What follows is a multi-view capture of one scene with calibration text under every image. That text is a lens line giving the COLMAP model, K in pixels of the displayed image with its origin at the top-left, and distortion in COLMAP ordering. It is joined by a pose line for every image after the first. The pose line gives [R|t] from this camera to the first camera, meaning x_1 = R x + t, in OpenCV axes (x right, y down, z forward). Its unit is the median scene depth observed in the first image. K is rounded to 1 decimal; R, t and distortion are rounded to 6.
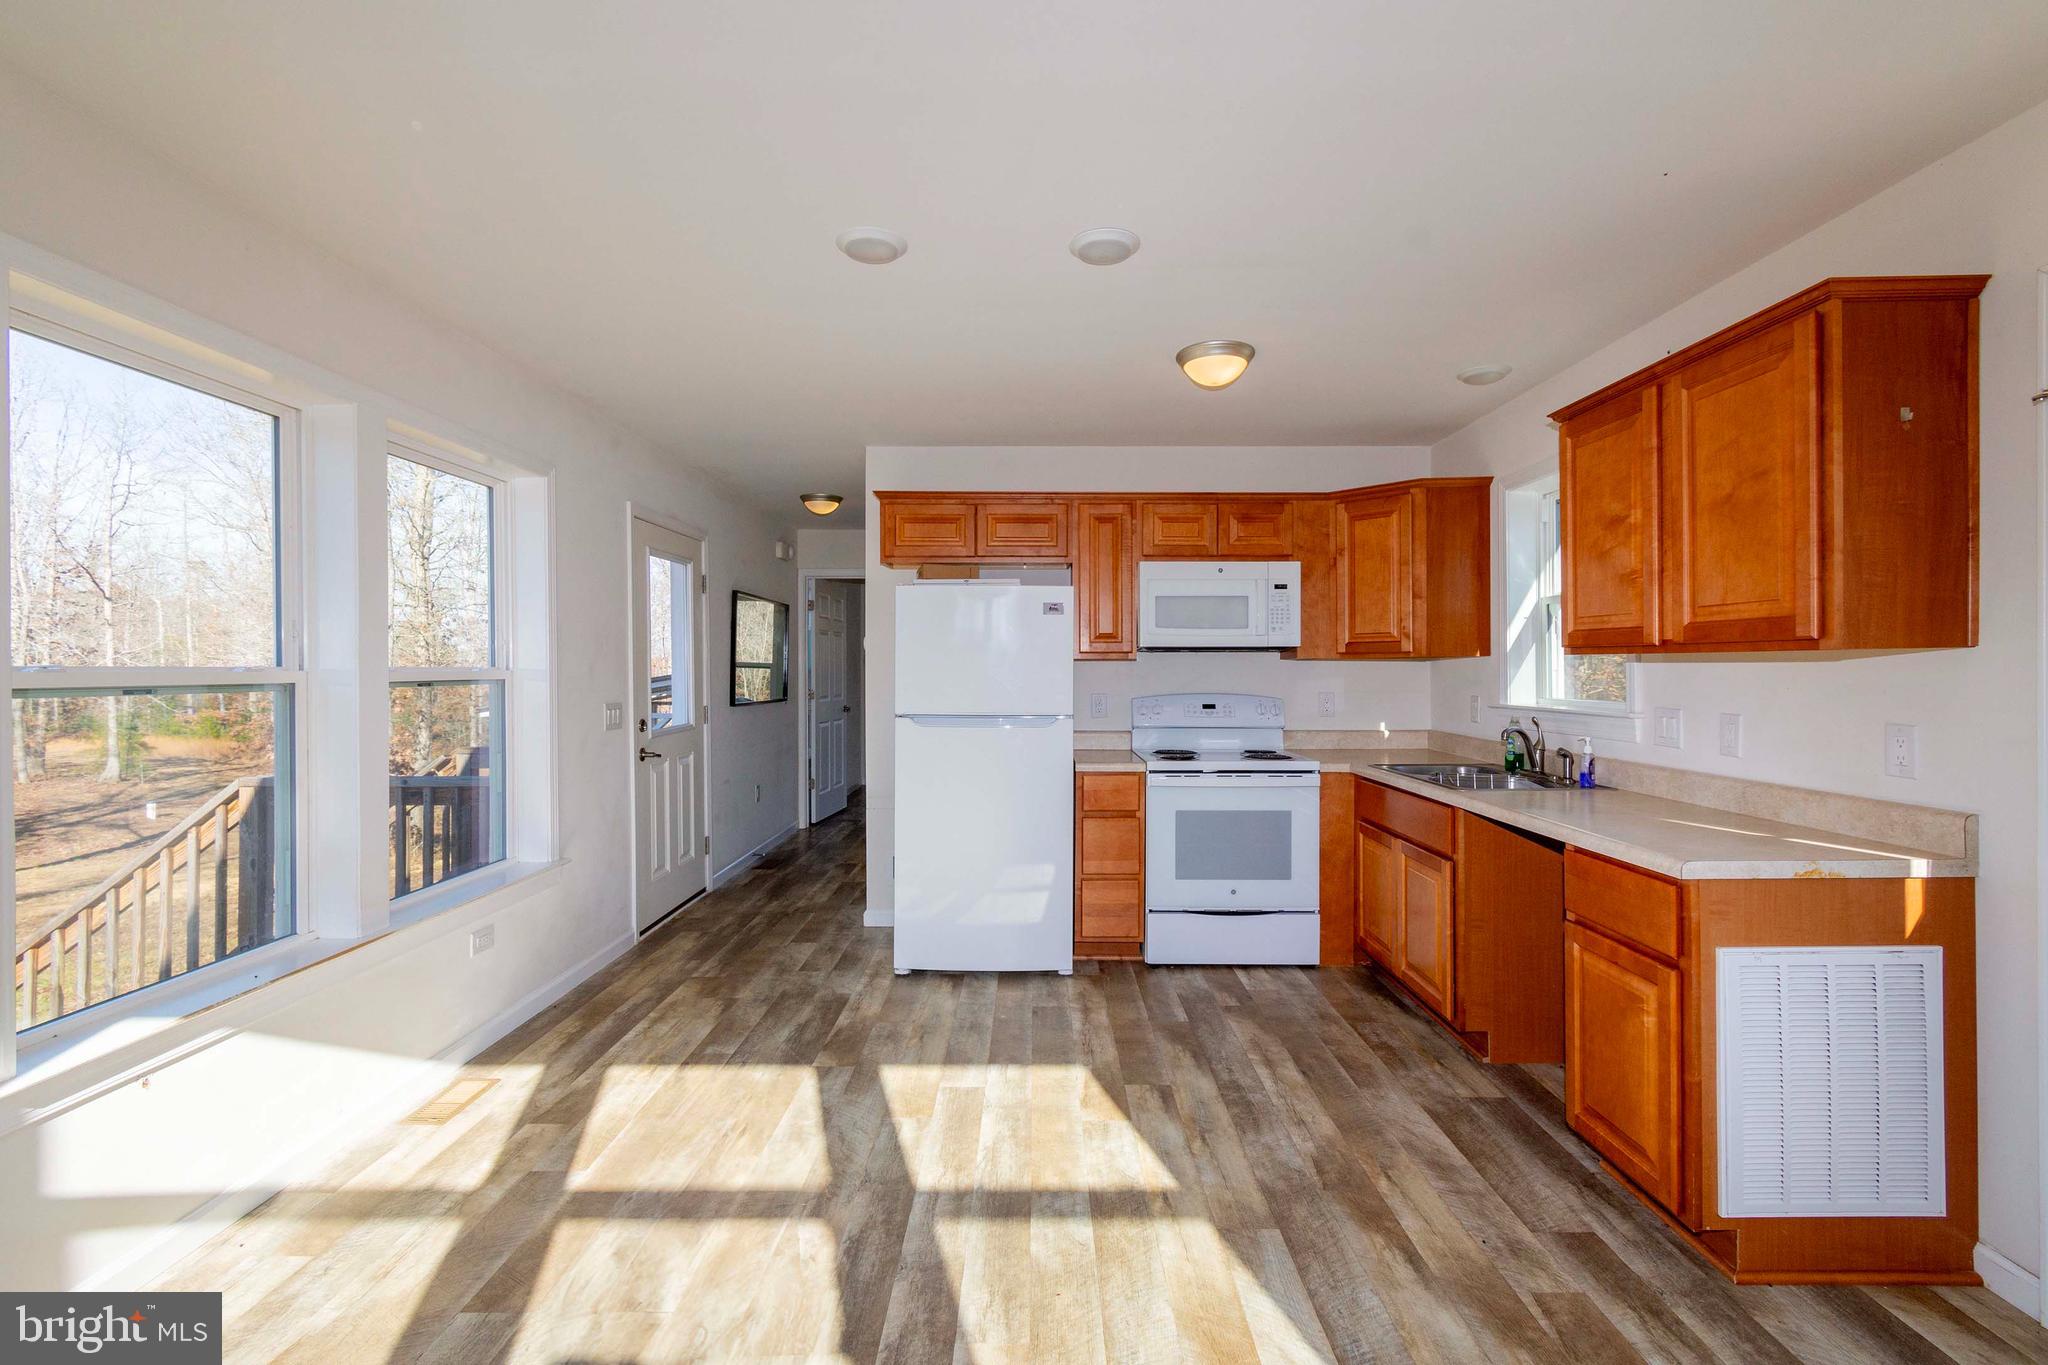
lens RADIAL K [[906.7, 0, 1027.6], [0, 906.7, 669.8], [0, 0, 1]] dist [-0.000152, -0.000634]
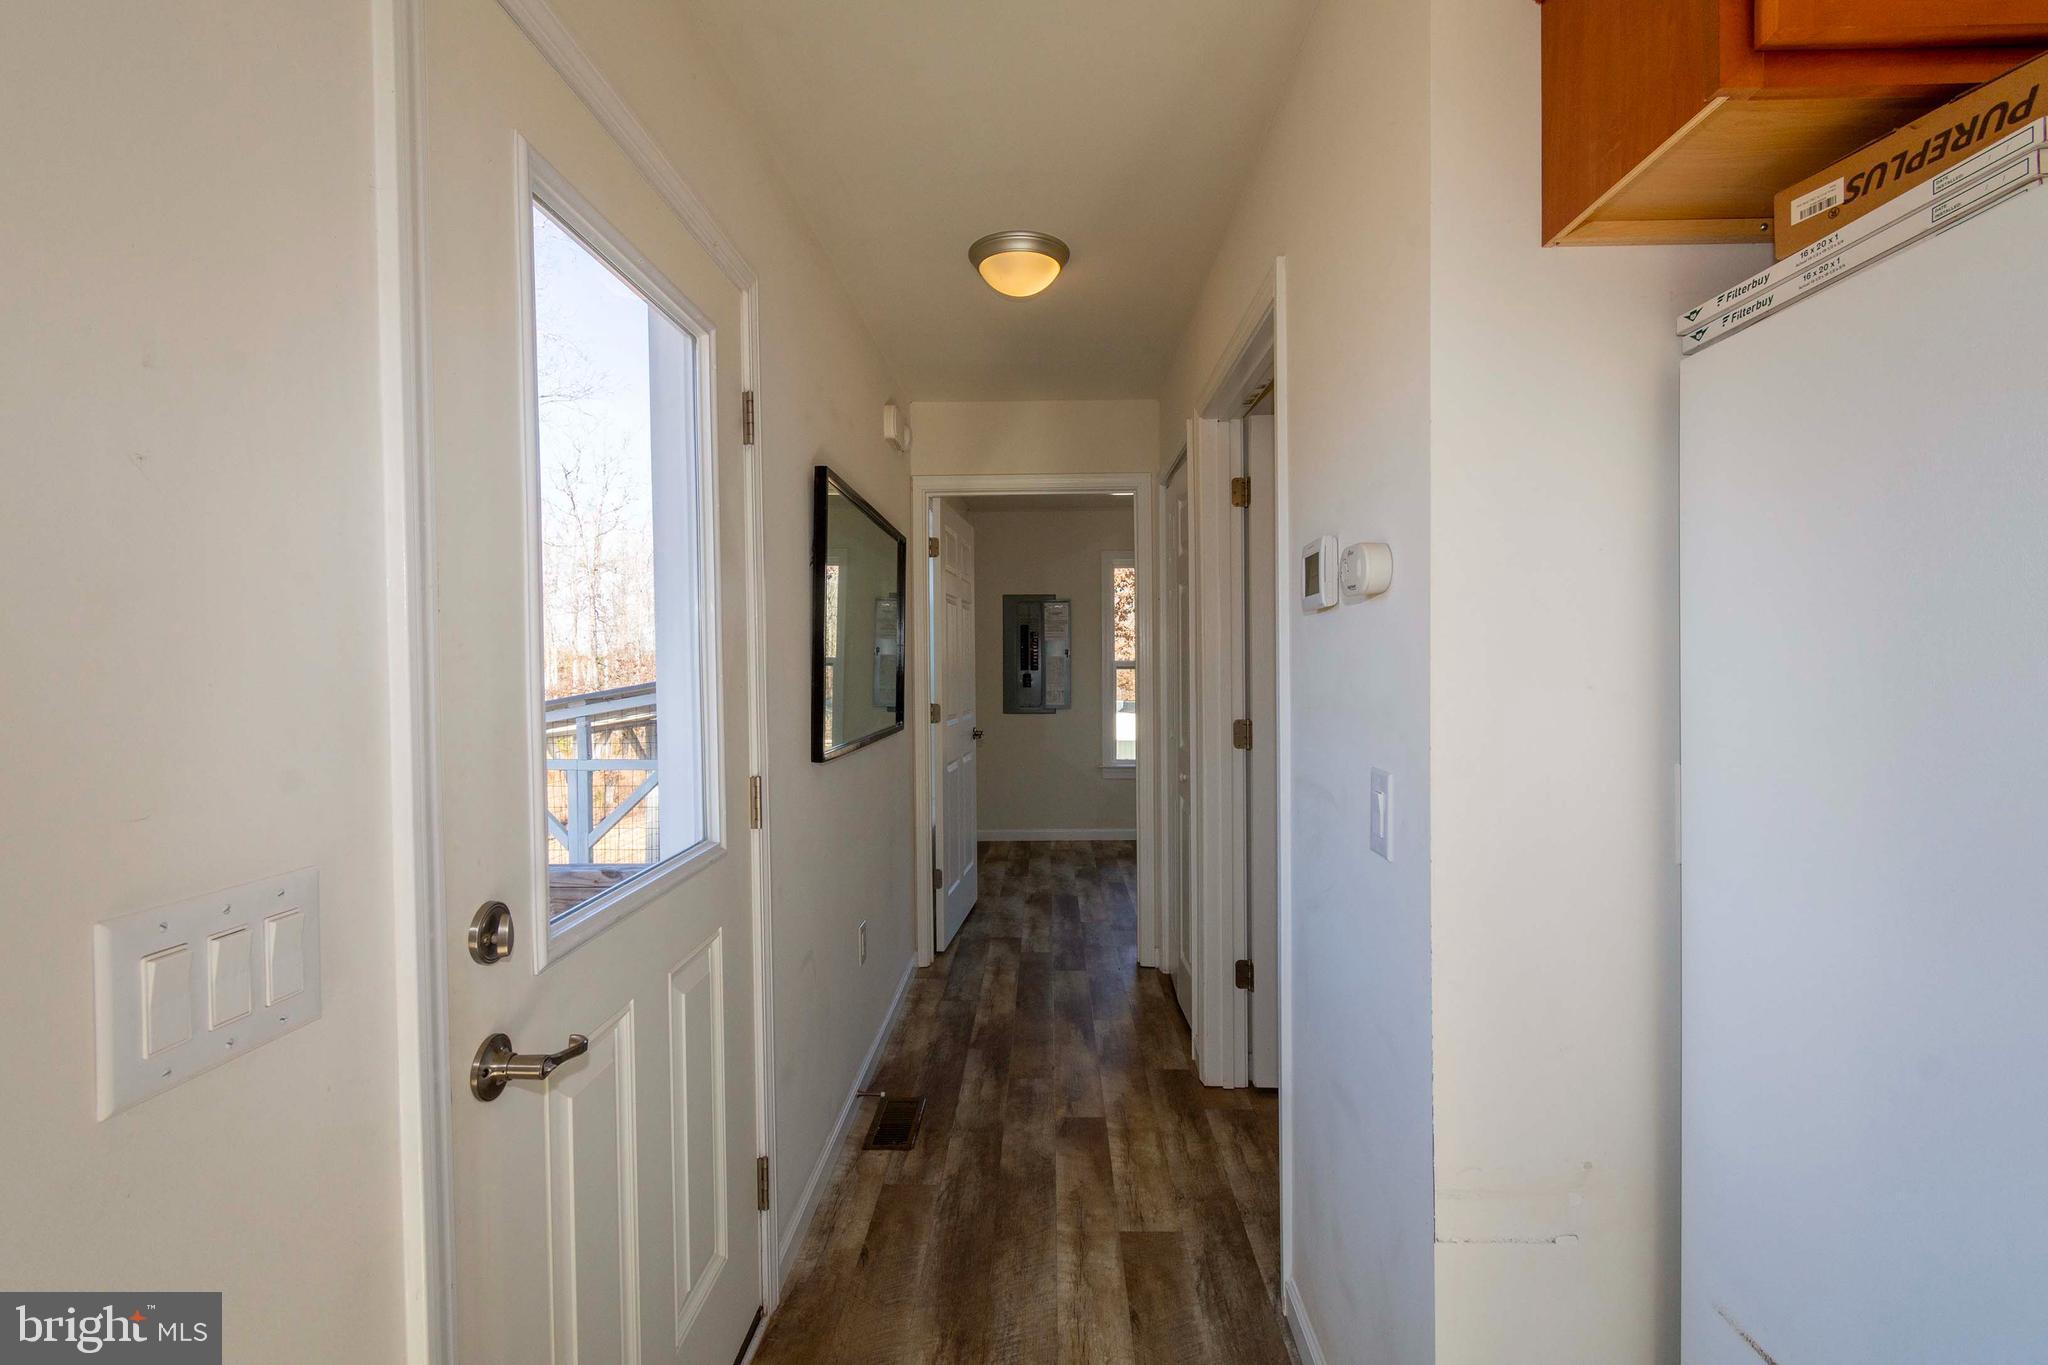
lens RADIAL K [[912.0, 0, 1029.4], [0, 912.0, 673.2], [0, 0, 1]] dist [0.000401, 0.000110]
pose [[0.999748, -0.006800, -0.021399, -0.326601], [0.006988, 0.999937, 0.008747, -0.001307], [0.021338, -0.008895, 0.999733, 0.879663]]
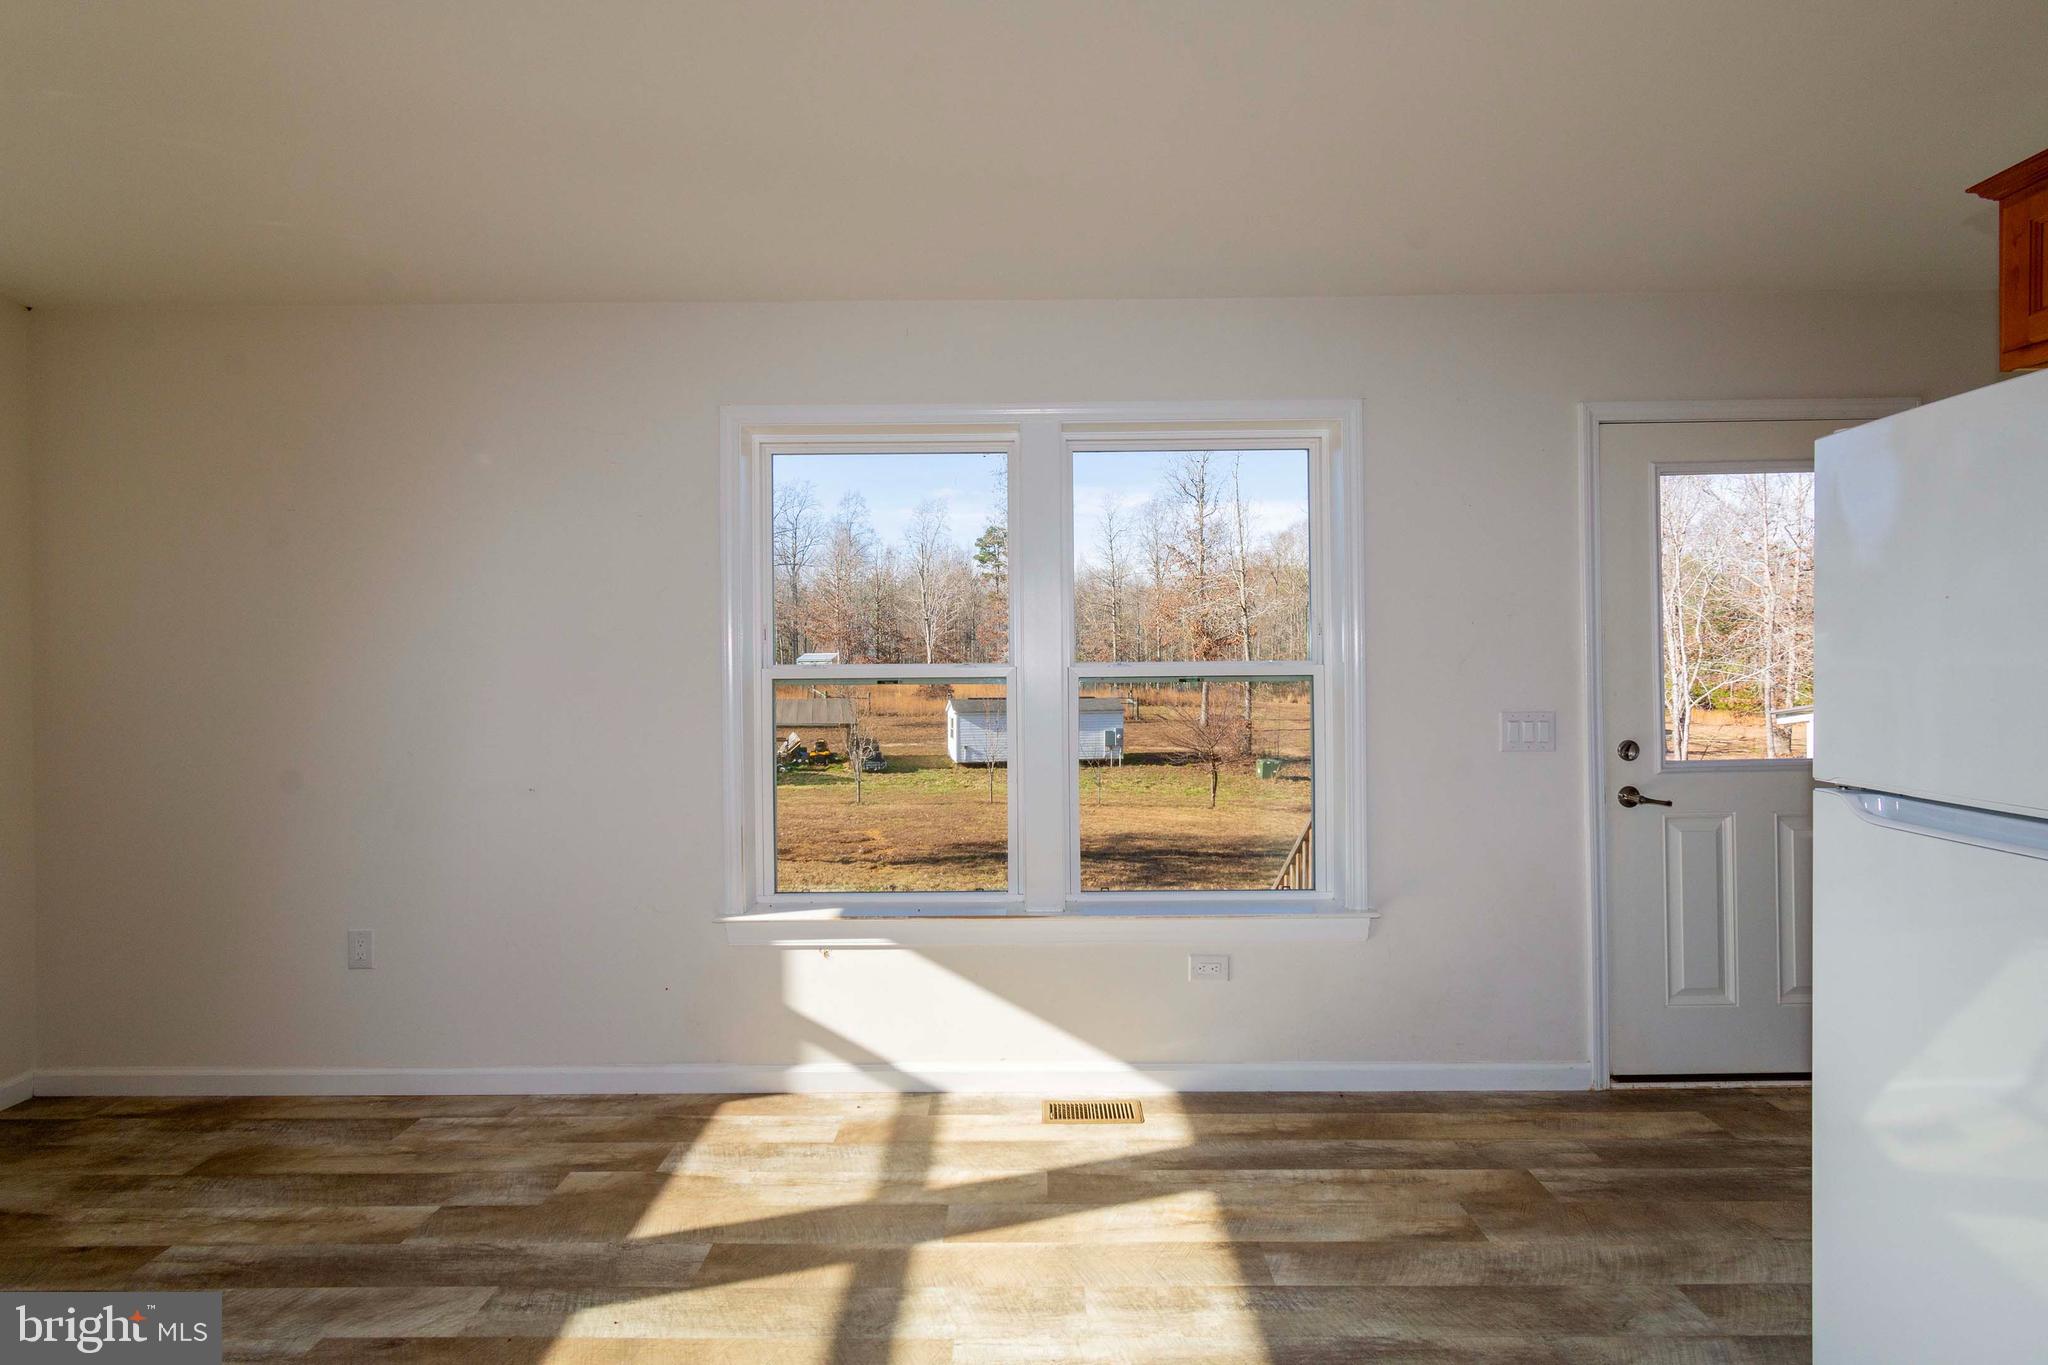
lens RADIAL K [[906.7, 0, 1027.6], [0, 906.7, 669.8], [0, 0, 1]] dist [-0.000152, -0.000634]
pose [[-0.000167, 0.007123, -0.999975, 0.227051], [0.005679, 0.999959, 0.007122, -0.001678], [0.999984, -0.005678, -0.000207, 0.651535]]
